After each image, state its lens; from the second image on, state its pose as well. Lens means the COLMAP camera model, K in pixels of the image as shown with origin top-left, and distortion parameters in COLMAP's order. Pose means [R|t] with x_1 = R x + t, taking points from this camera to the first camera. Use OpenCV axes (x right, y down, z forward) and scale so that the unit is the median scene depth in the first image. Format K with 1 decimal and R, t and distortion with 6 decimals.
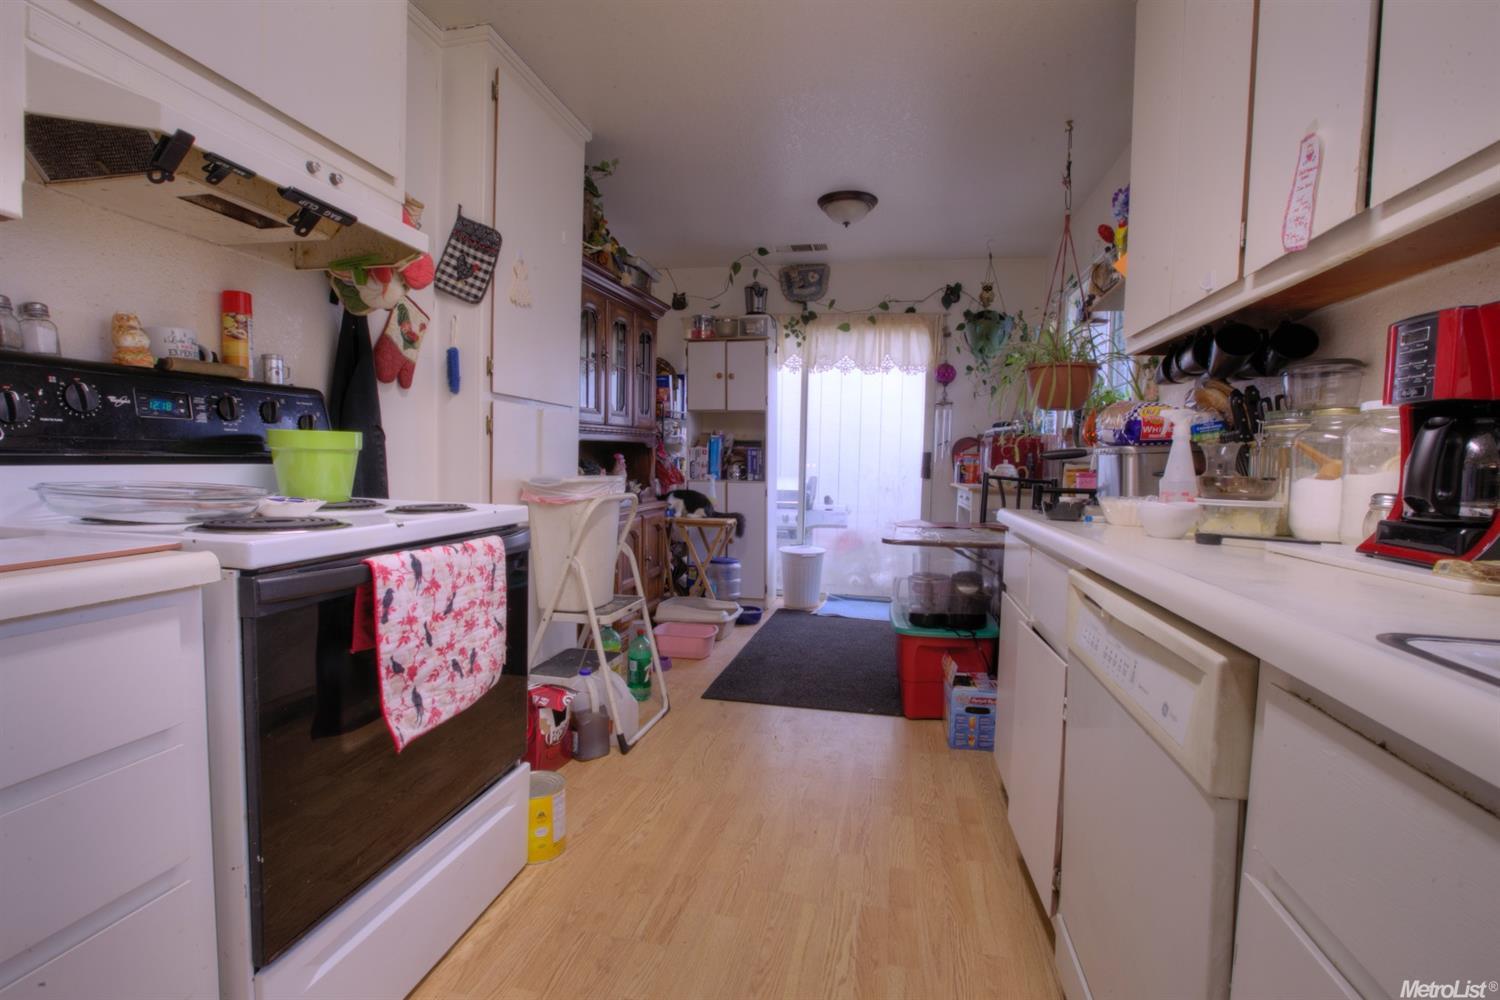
lens RADIAL K [[686.3, 0, 751.6], [0, 686.3, 497.9], [0, 0, 1]] dist [-0.038697, 0.006162]
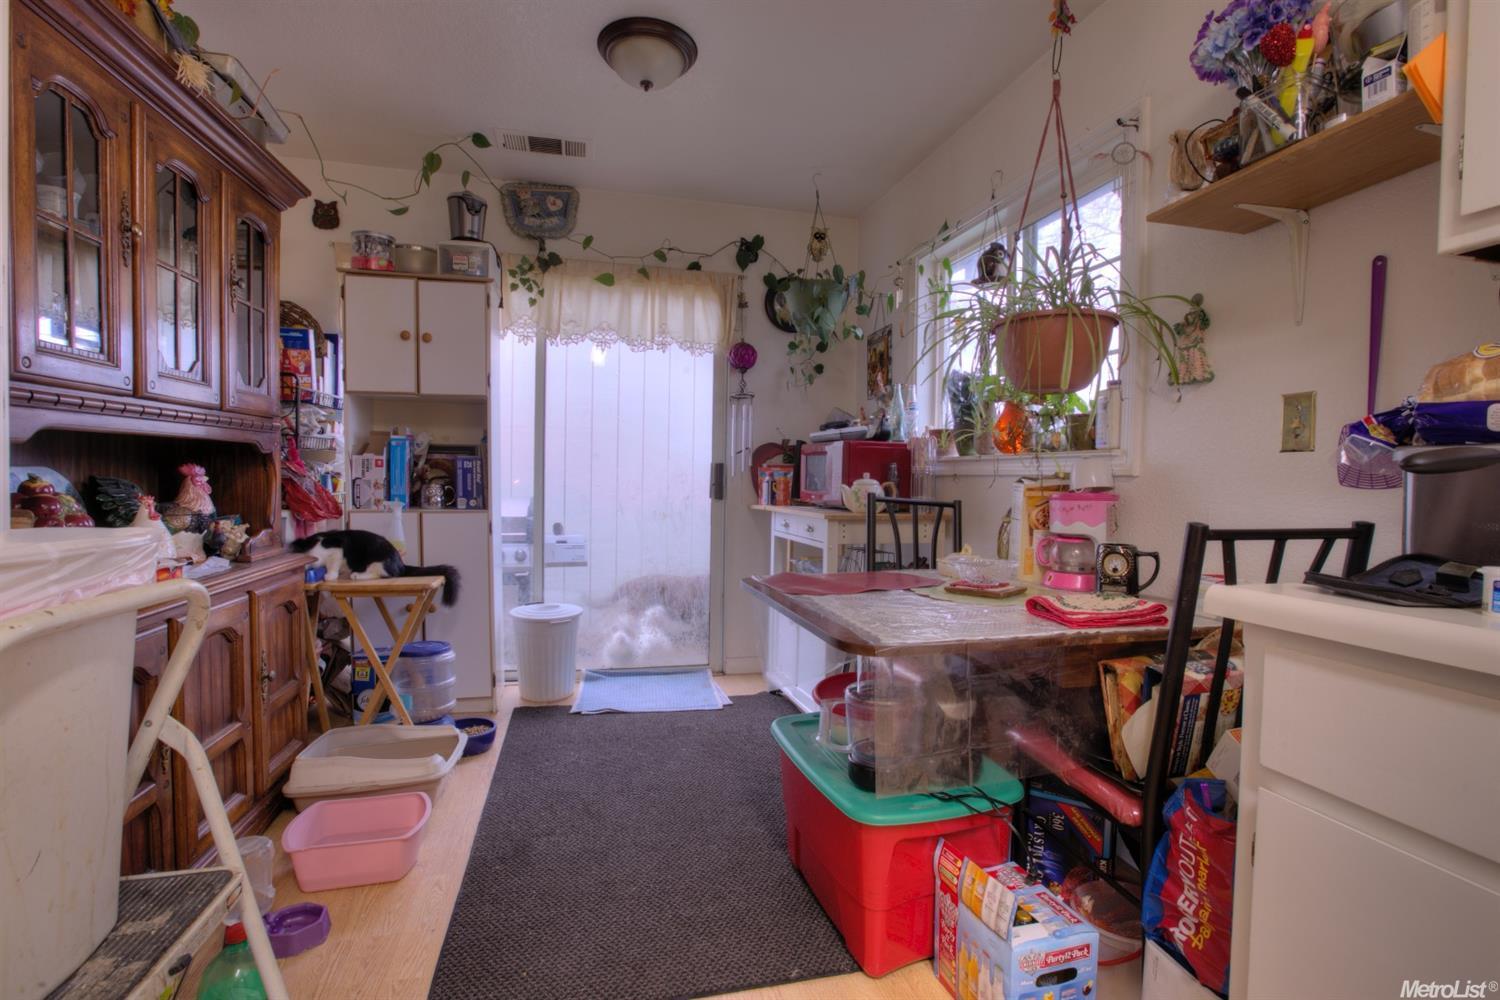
lens RADIAL K [[686.3, 0, 744.6], [0, 686.3, 500.6], [0, 0, 1]] dist [-0.038697, 0.006162]
pose [[0.900882, -0.022603, 0.433475, -0.039352], [0.030004, 0.999497, -0.010241, -0.018956], [-0.433025, 0.022232, 0.901108, 0.336764]]
